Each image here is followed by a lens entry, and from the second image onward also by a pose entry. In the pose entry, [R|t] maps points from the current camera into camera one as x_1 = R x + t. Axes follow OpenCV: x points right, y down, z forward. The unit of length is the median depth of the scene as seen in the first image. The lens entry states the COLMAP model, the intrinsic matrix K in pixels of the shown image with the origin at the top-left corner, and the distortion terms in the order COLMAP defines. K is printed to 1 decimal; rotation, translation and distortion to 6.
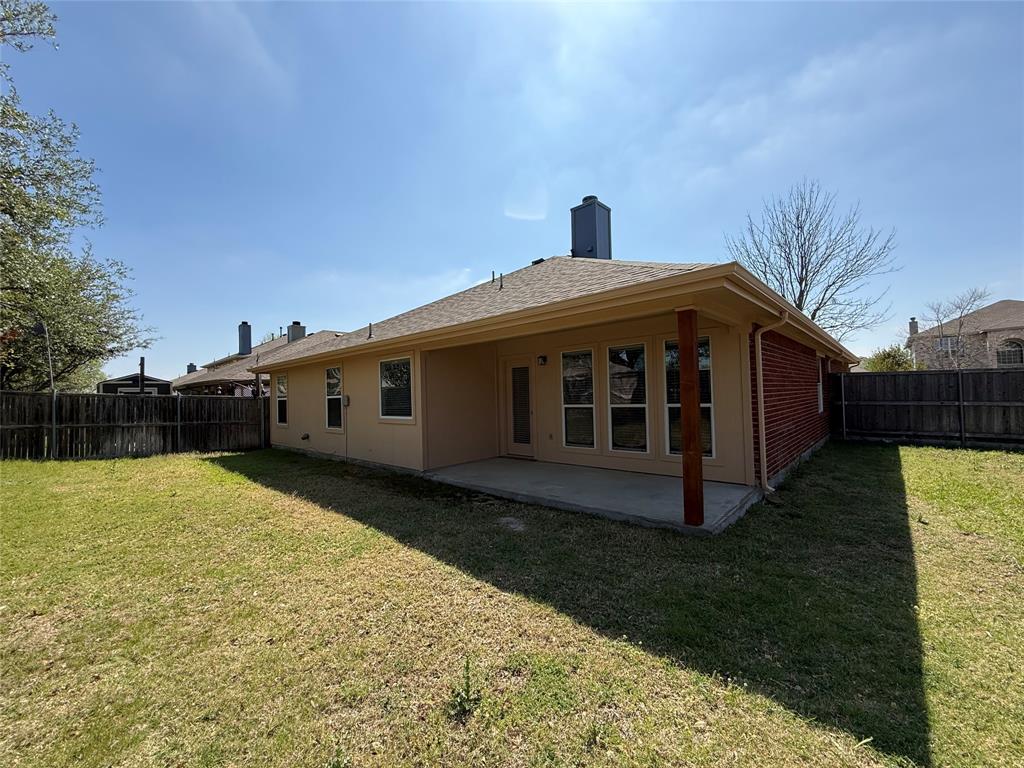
lens RADIAL K [[407.3, 0, 509.1], [0, 407.3, 384.4], [0, 0, 1]] dist [0.000103, -0.000333]
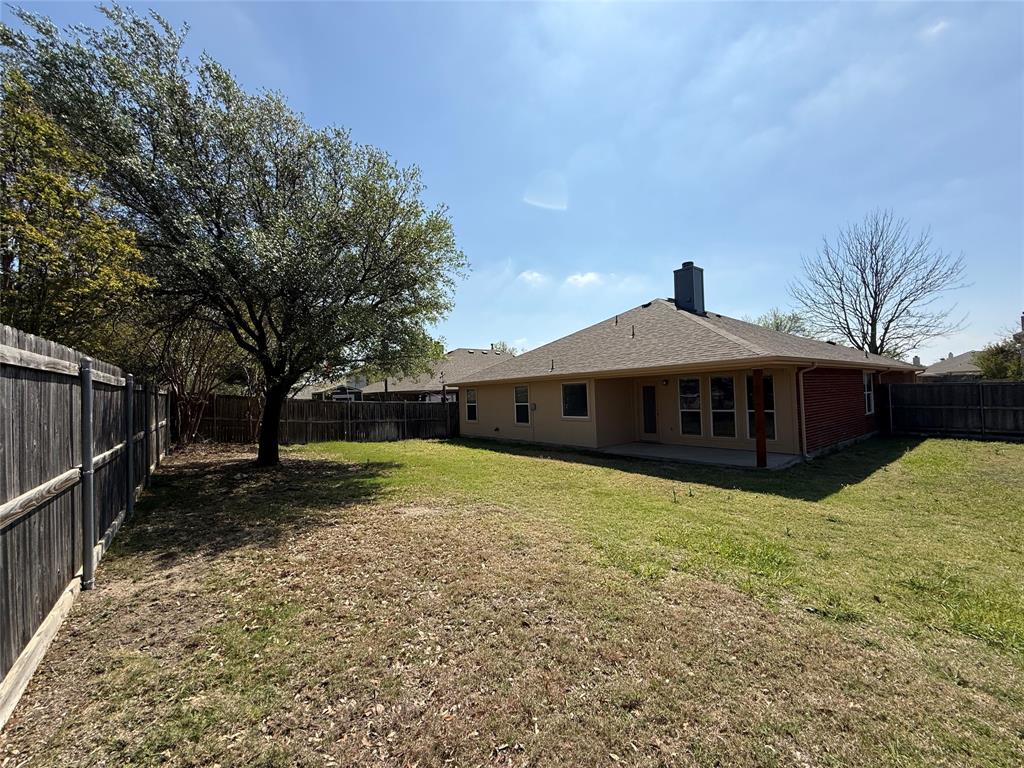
lens RADIAL K [[407.3, 0, 509.1], [0, 407.3, 383.0], [0, 0, 1]] dist [0.000103, -0.000333]
pose [[0.986960, -0.011507, -0.160554, -0.223166], [0.011863, 0.999929, 0.001259, -0.054568], [0.160528, -0.003148, 0.987026, -0.583001]]
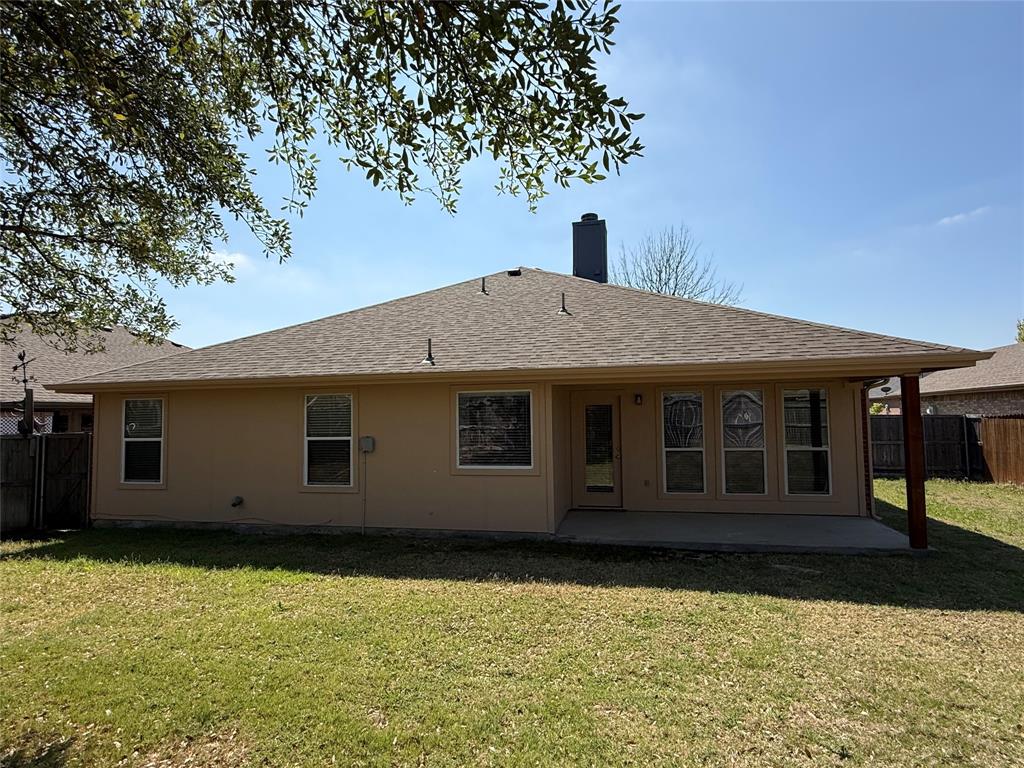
lens RADIAL K [[542.5, 0, 508.5], [0, 542.5, 387.0], [0, 0, 1]] dist [0.012265, -0.000364]
pose [[0.864451, 0.042615, 0.500907, -0.627070], [-0.022429, 0.998678, -0.046256, -0.019910], [-0.502216, 0.028752, 0.864264, 0.071318]]
